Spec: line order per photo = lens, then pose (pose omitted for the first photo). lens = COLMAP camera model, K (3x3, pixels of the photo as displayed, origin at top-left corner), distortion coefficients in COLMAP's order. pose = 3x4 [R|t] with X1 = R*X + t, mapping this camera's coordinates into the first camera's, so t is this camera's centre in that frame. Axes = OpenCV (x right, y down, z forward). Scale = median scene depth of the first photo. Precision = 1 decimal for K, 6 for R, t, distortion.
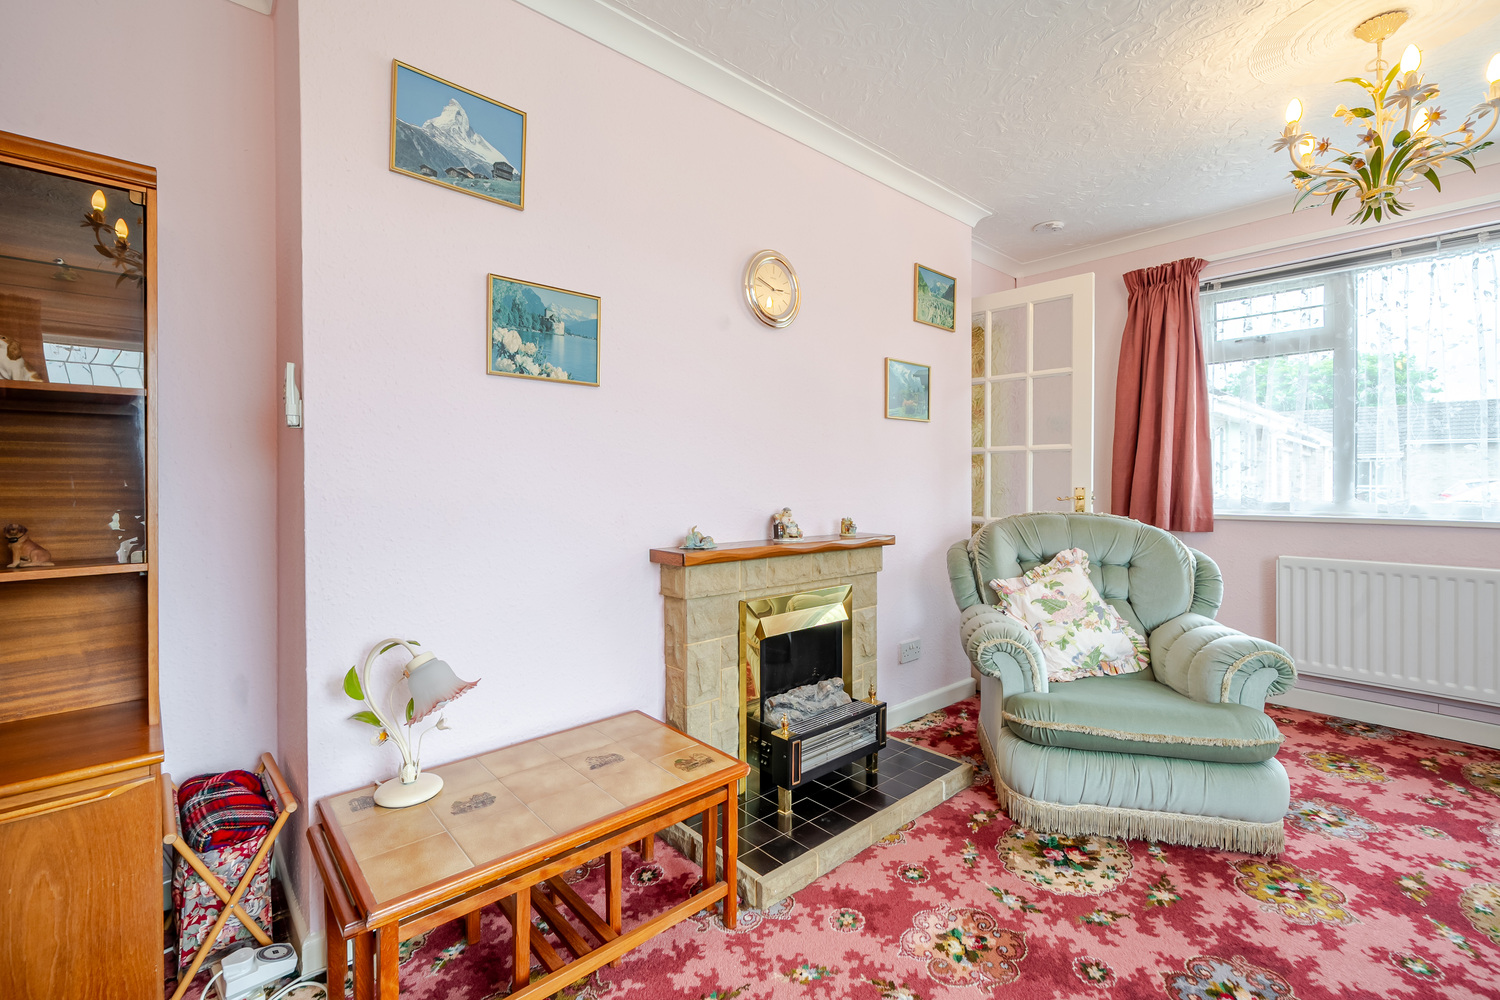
lens RADIAL K [[651.0, 0, 746.2], [0, 651.0, 484.4], [0, 0, 1]] dist [-0.002048, -0.000056]
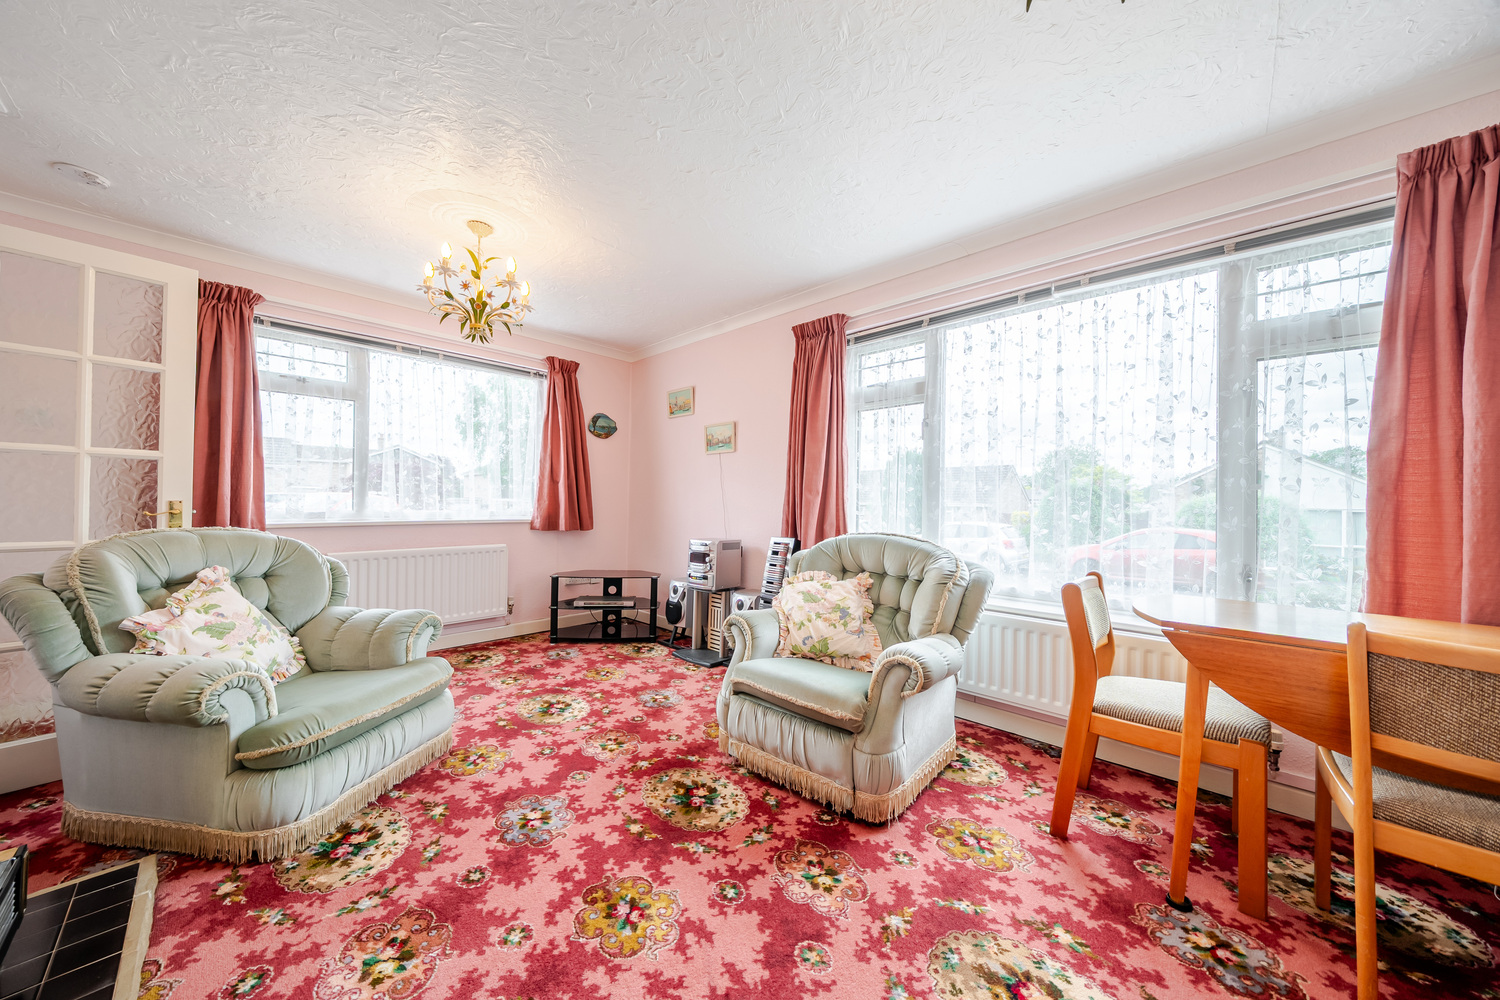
lens RADIAL K [[510.5, 0, 742.8], [0, 510.5, 498.1], [0, 0, 1]] dist [-0.000913, -0.000263]
pose [[-0.083659, 0.004199, 0.996486, -0.364176], [-0.008774, 0.999949, -0.004950, -0.003178], [-0.996456, -0.009157, -0.083618, 0.385510]]
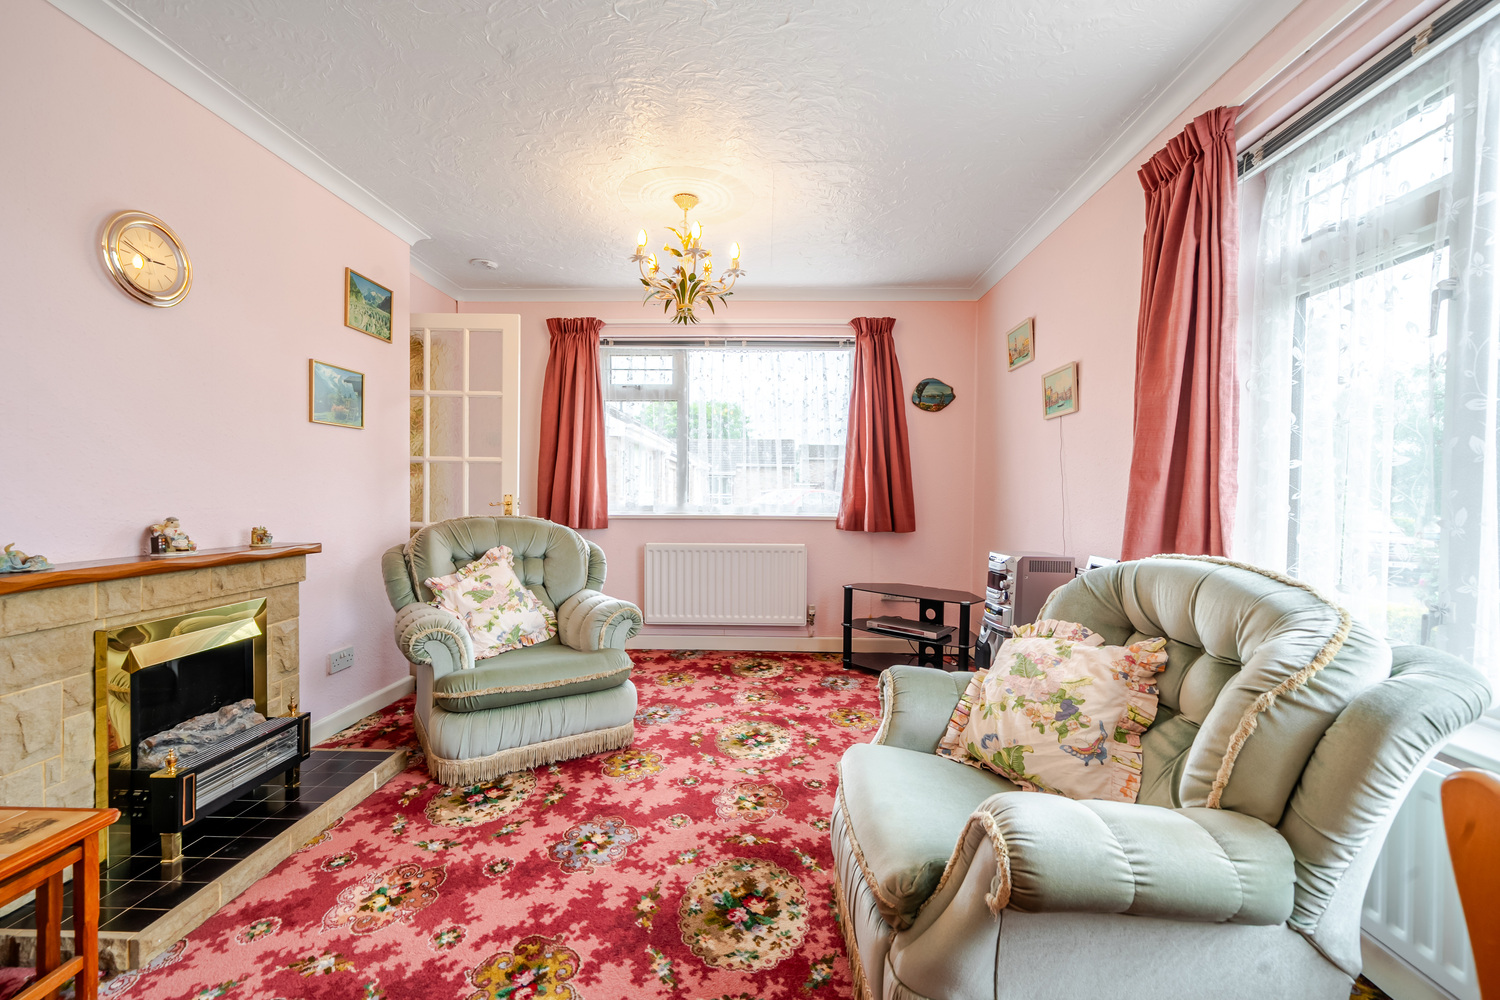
lens RADIAL K [[631.5, 0, 757.4], [0, 631.5, 498.9], [0, 0, 1]] dist [0.000410, -0.000008]
pose [[0.683951, -0.003586, 0.729519, -0.020022], [-0.004057, 0.999954, 0.008718, 0.001114], [-0.729517, -0.008922, 0.683905, -0.160240]]
